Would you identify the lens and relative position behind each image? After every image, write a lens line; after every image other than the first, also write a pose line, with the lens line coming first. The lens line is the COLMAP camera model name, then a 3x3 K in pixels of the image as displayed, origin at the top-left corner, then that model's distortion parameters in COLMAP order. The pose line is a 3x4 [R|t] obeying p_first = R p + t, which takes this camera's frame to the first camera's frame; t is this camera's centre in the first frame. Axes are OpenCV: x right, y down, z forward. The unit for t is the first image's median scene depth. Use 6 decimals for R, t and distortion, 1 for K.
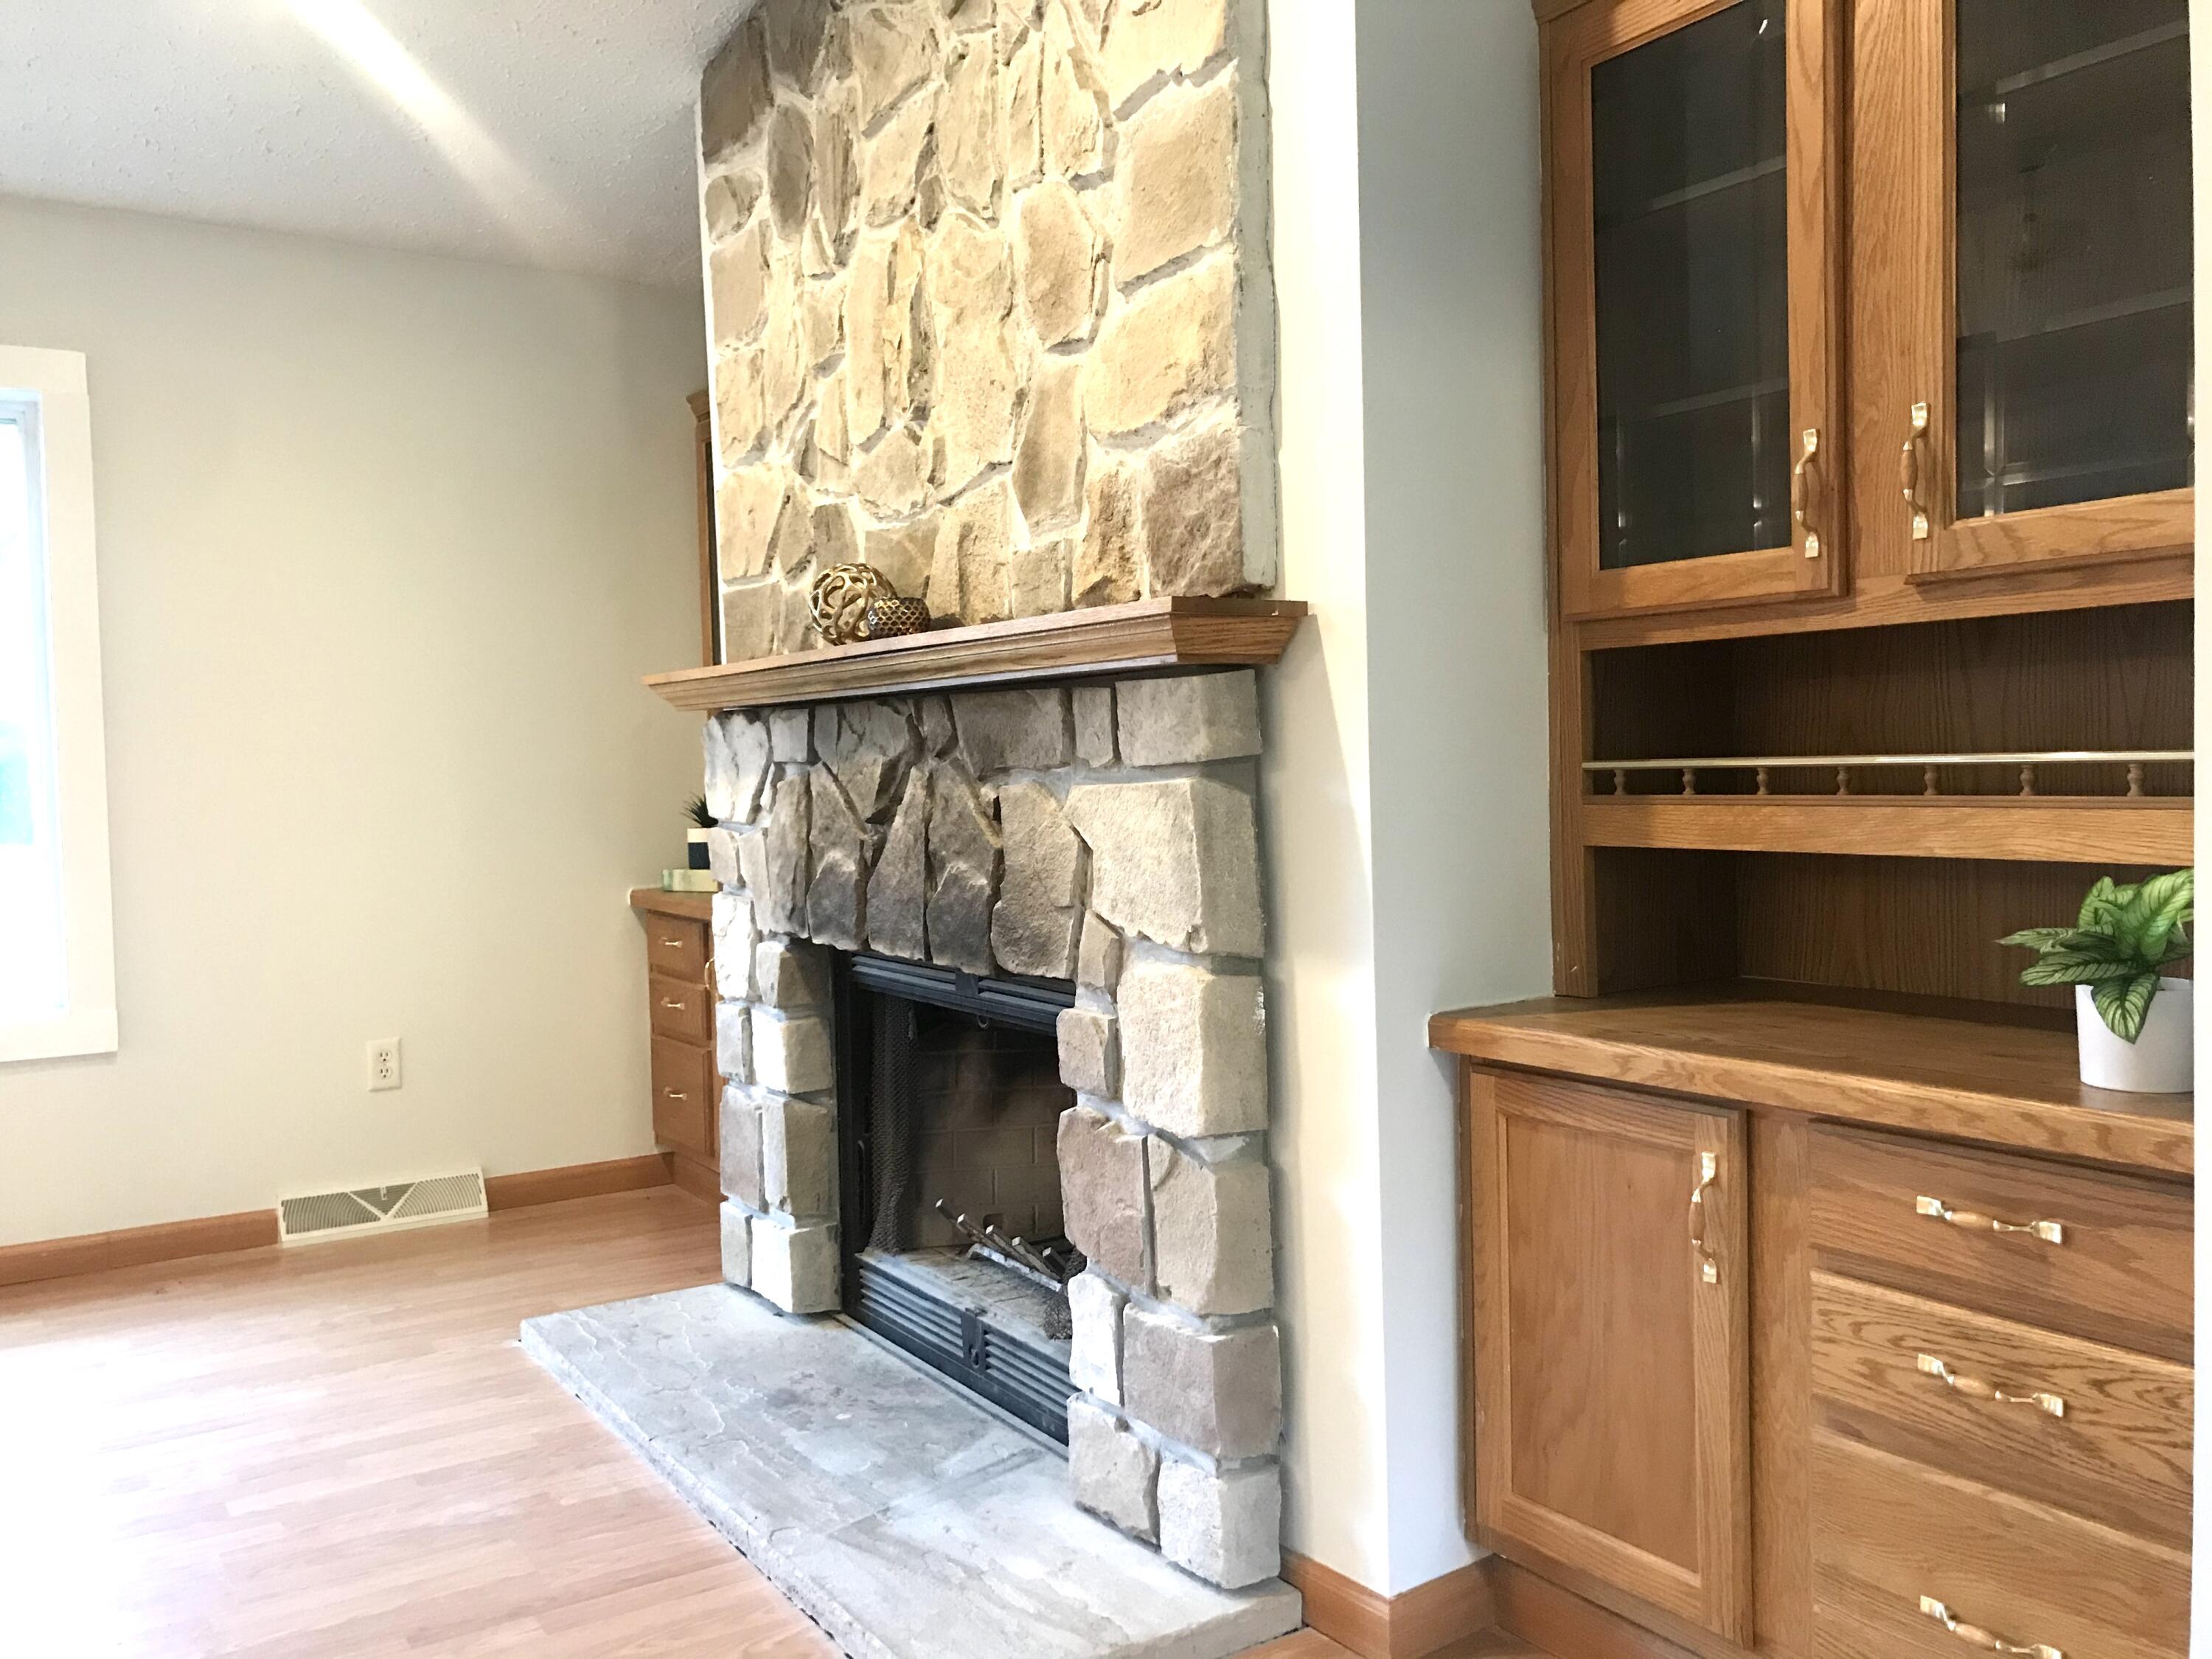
lens RADIAL K [[1853.6, 0, 1063.8], [0, 1853.6, 818.3], [0, 0, 1]] dist [0.051407, 0.002139]
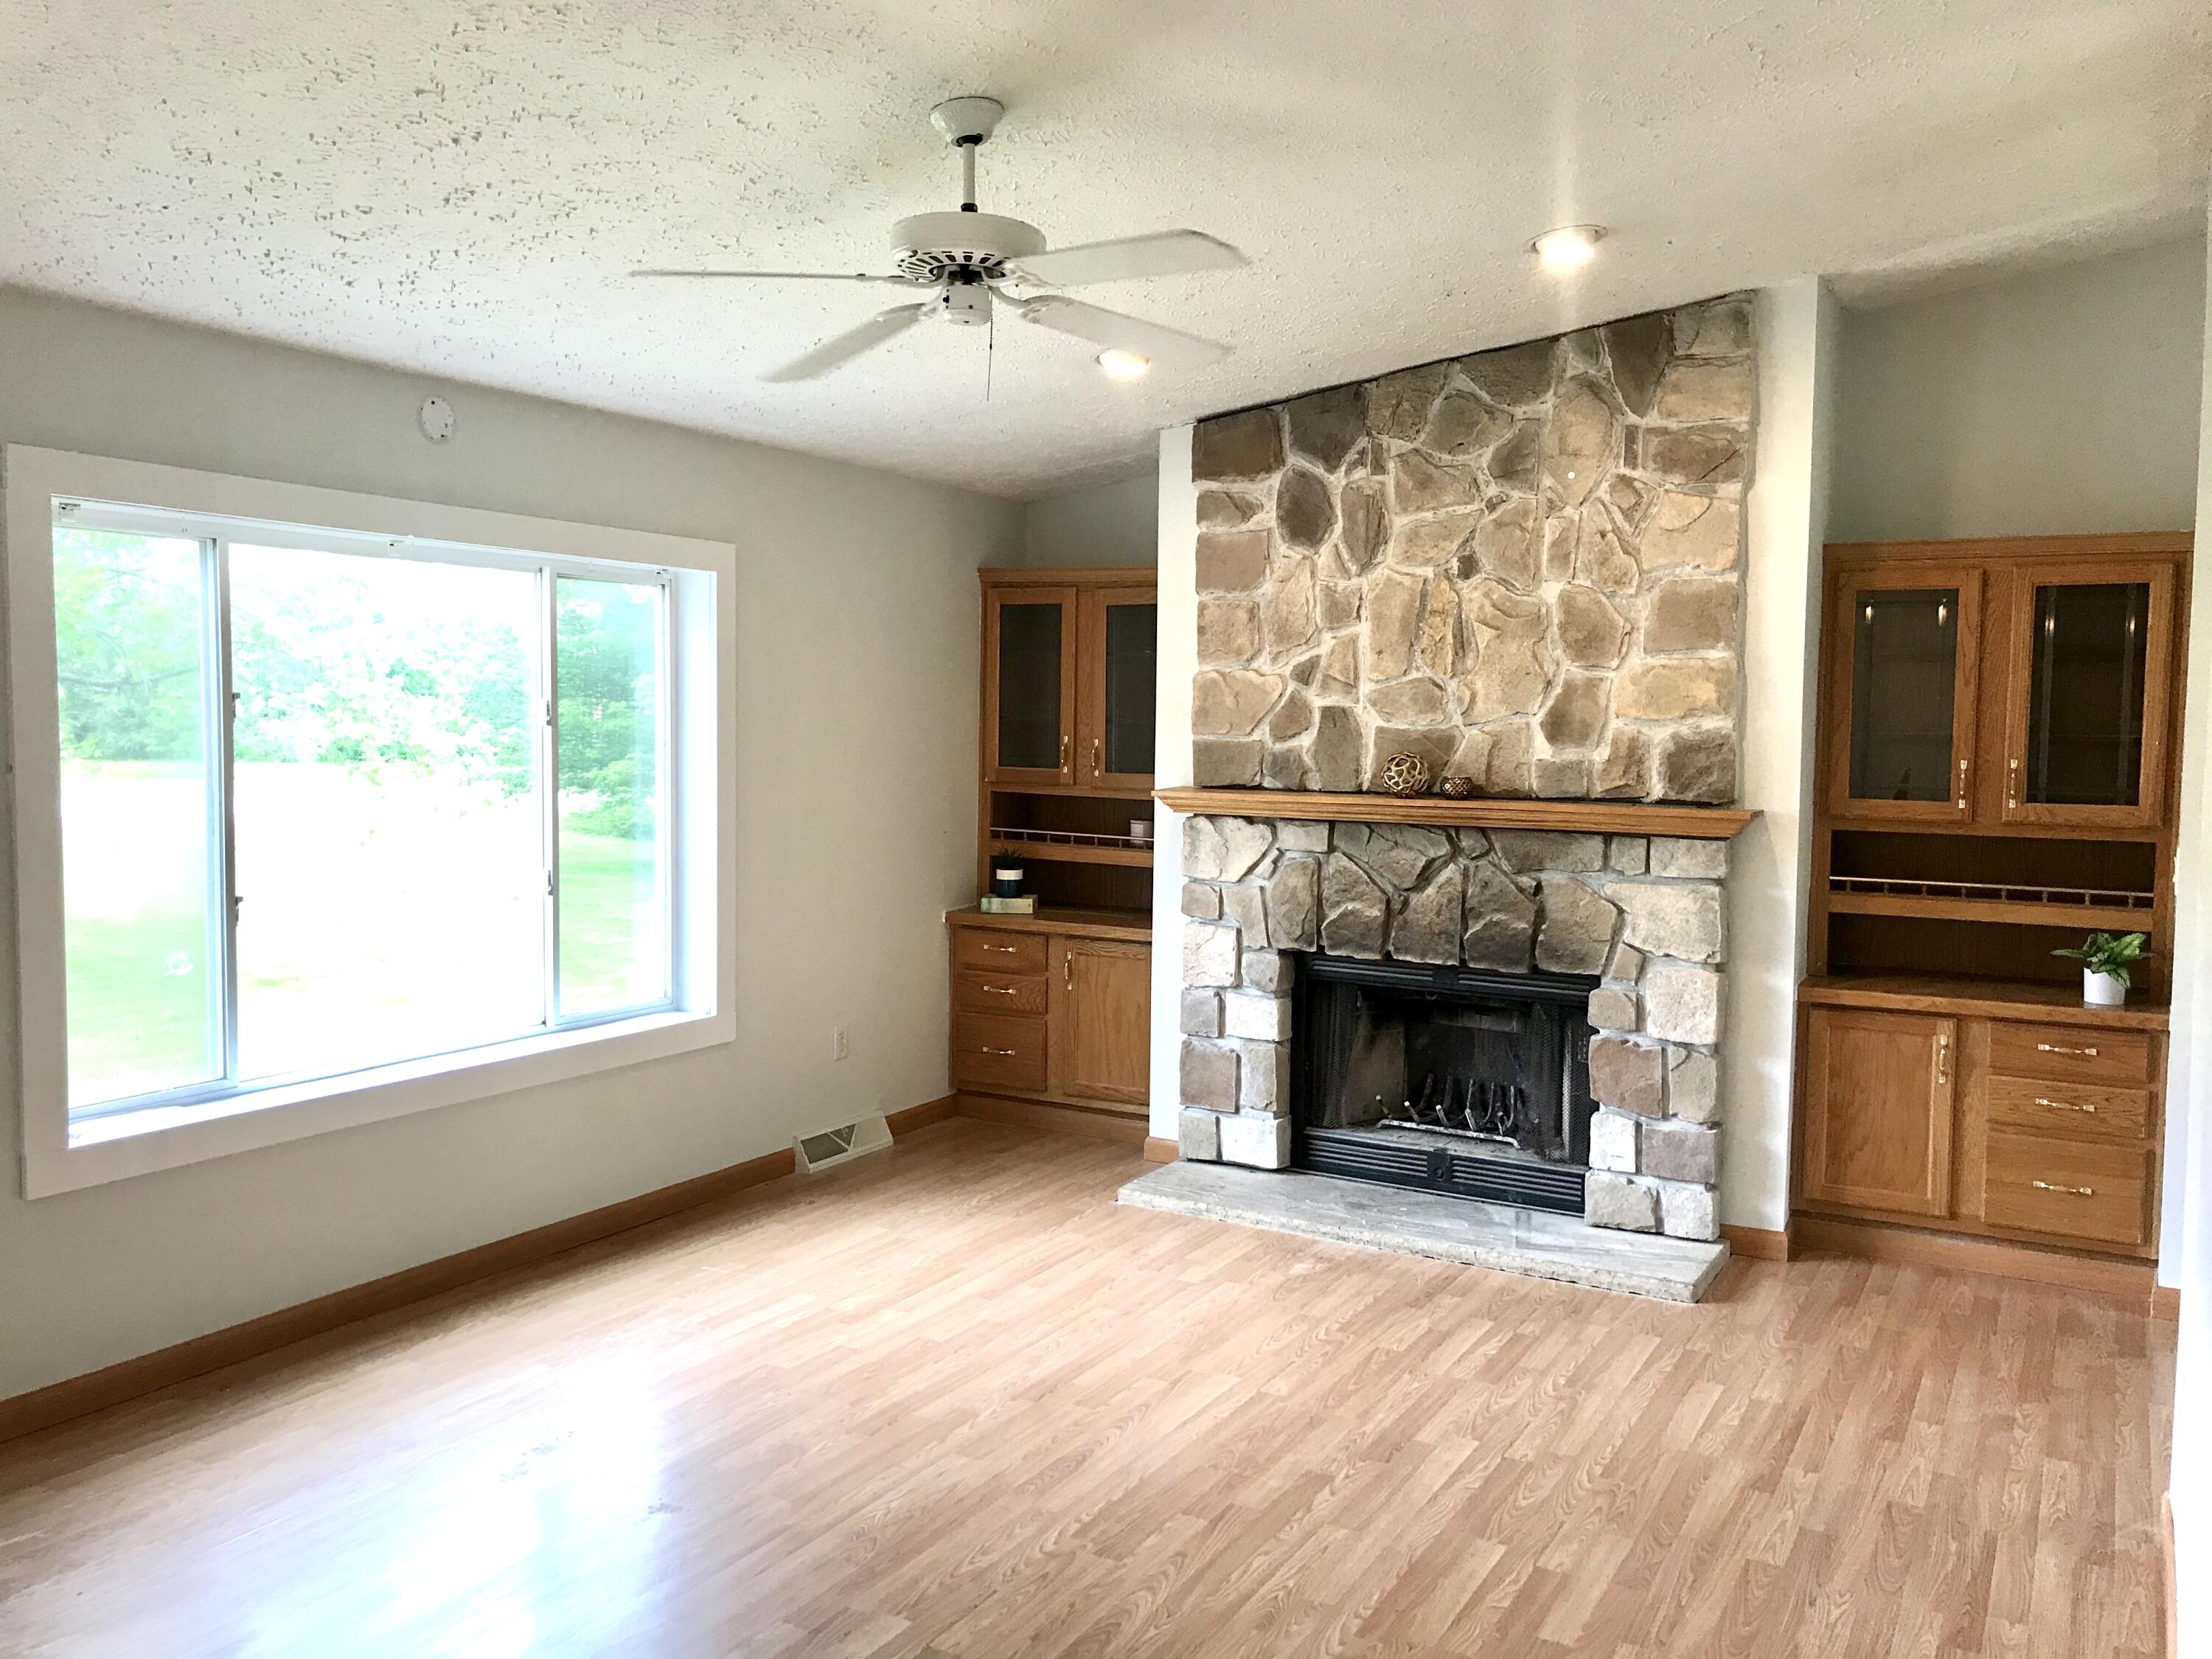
lens RADIAL K [[1800.3, 0, 1106.0], [0, 1800.3, 829.5], [0, 0, 1]] dist [0.045355, -0.069034]
pose [[0.870043, 0.002773, 0.492968, -1.467009], [-0.019870, 0.999369, 0.029447, -0.123984], [-0.492575, -0.035415, 0.869549, -0.480457]]
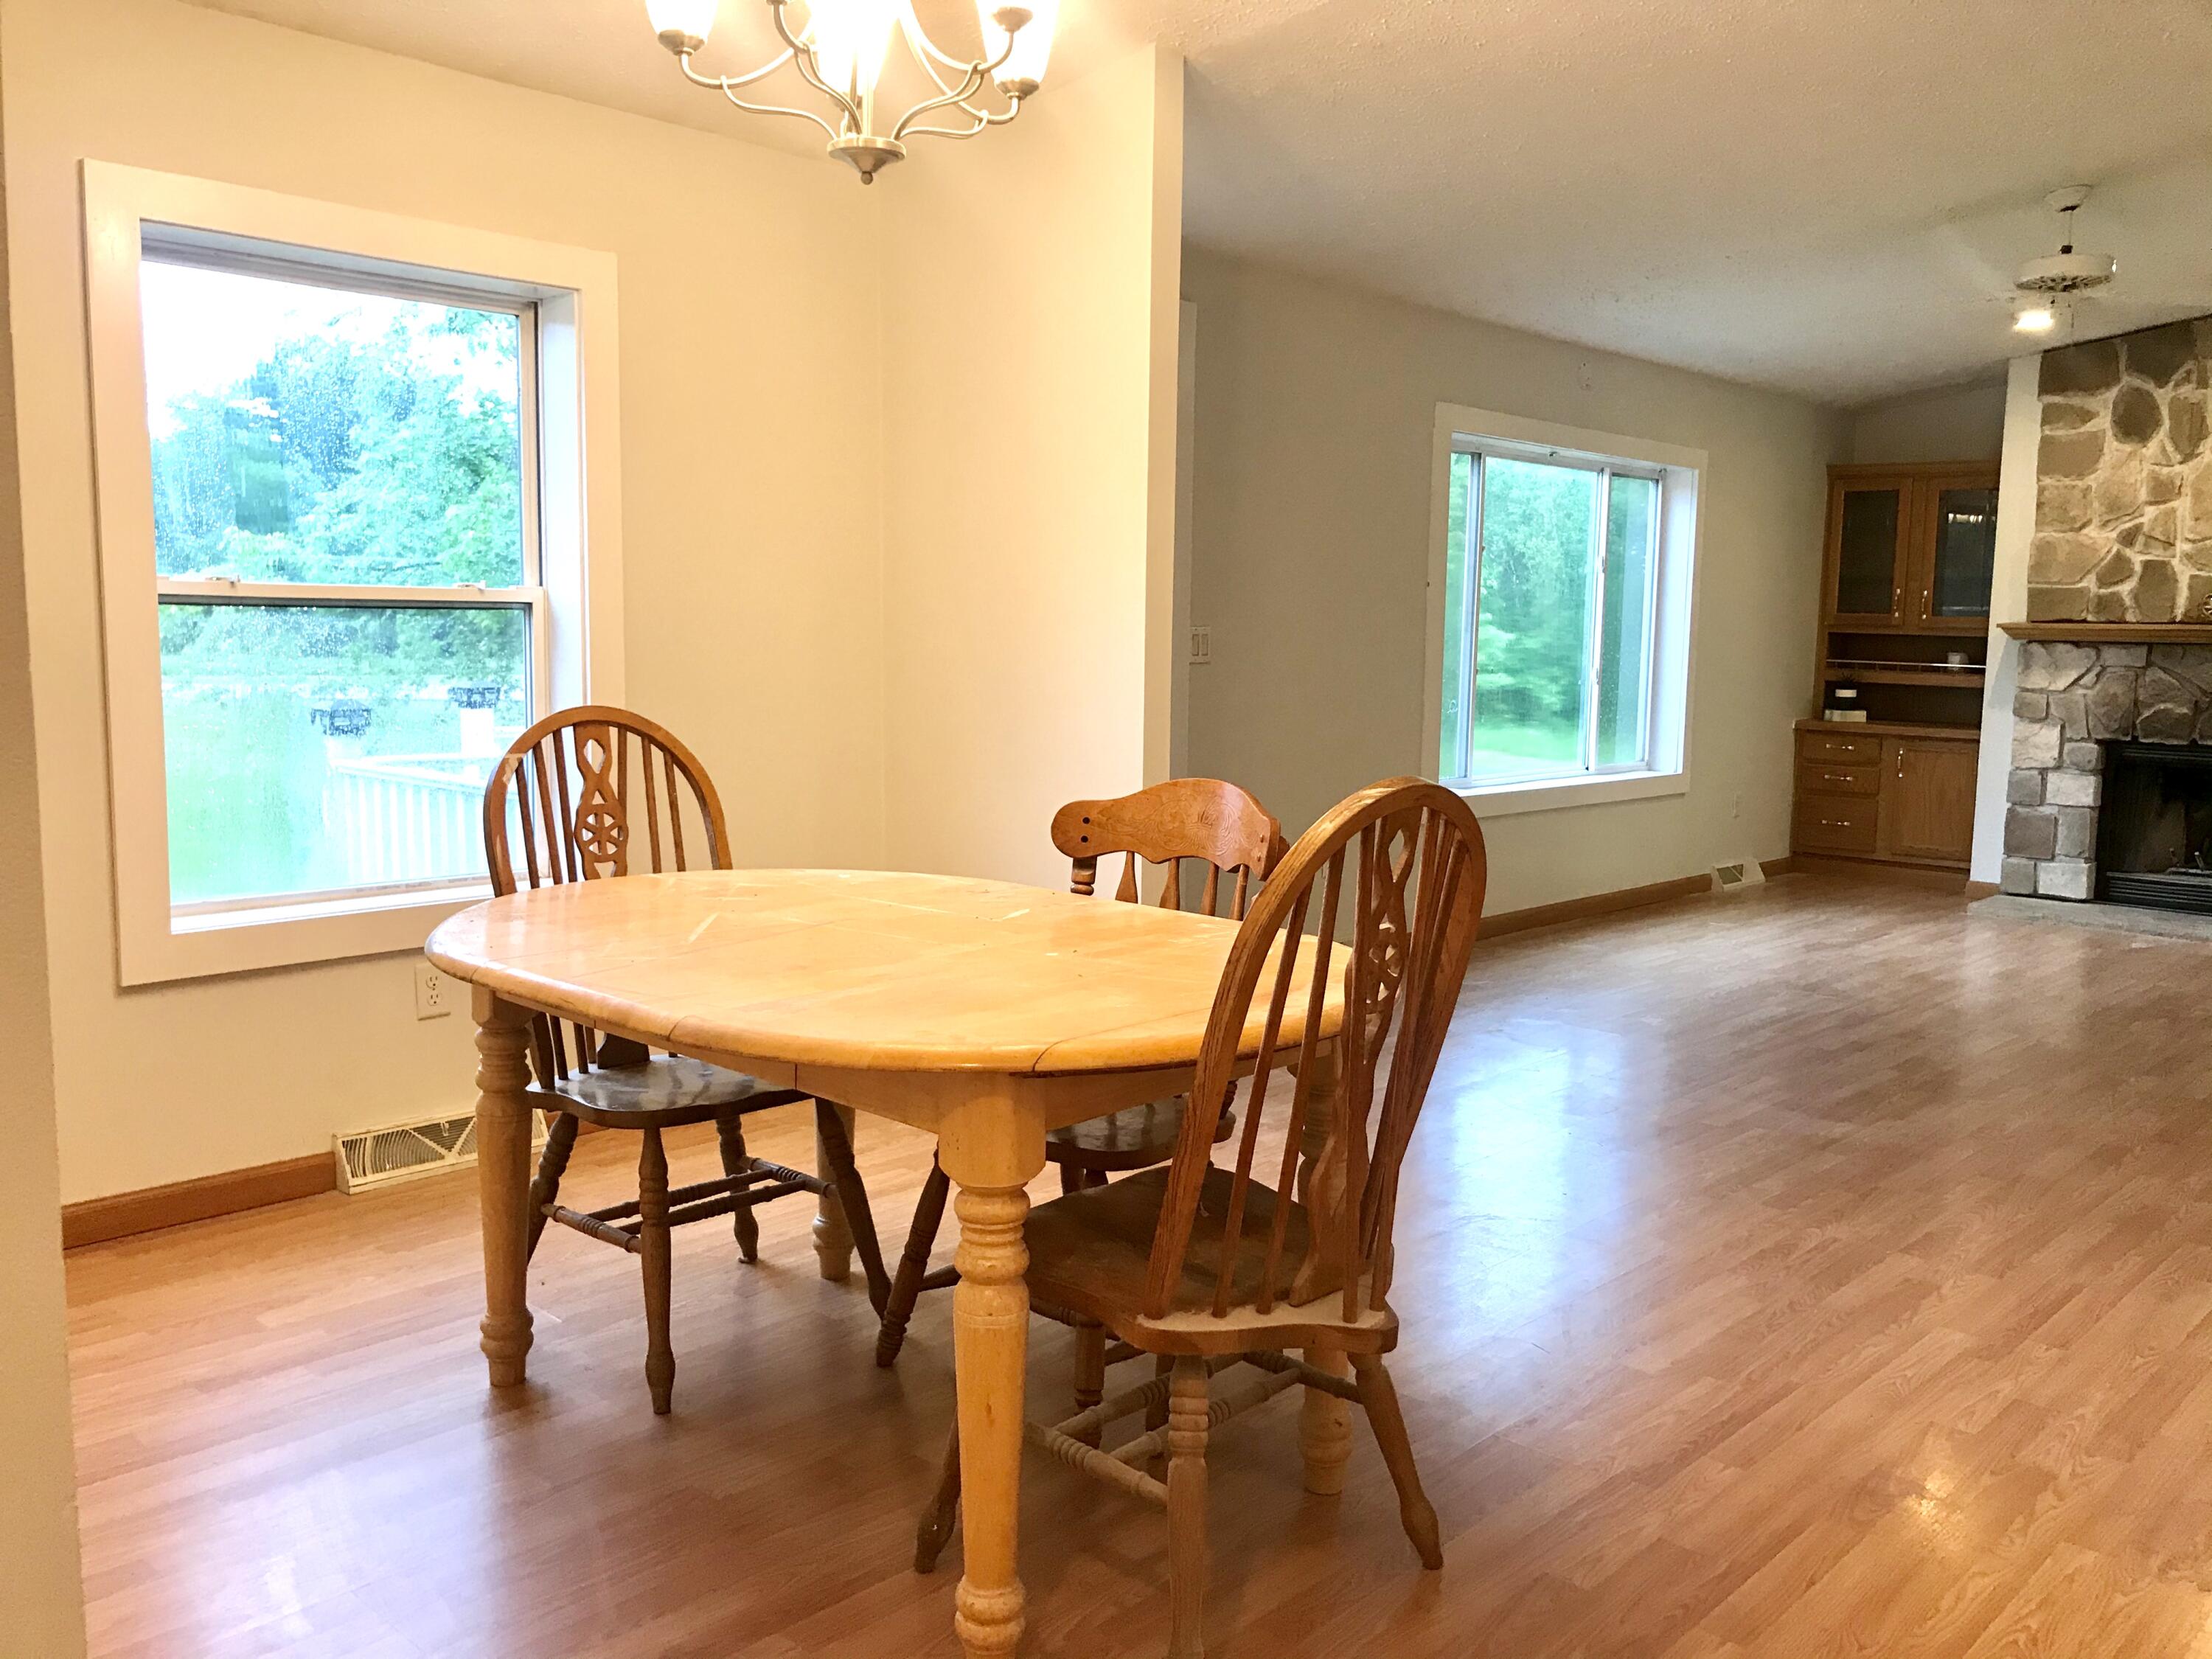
lens RADIAL K [[1800.3, 0, 1106.0], [0, 1800.3, 829.5], [0, 0, 1]] dist [0.045355, -0.069034]
pose [[0.963103, 0.006929, 0.269043, -2.613018], [-0.030471, 0.996048, 0.083424, 0.030392], [-0.267401, -0.088544, 0.959508, -1.160167]]
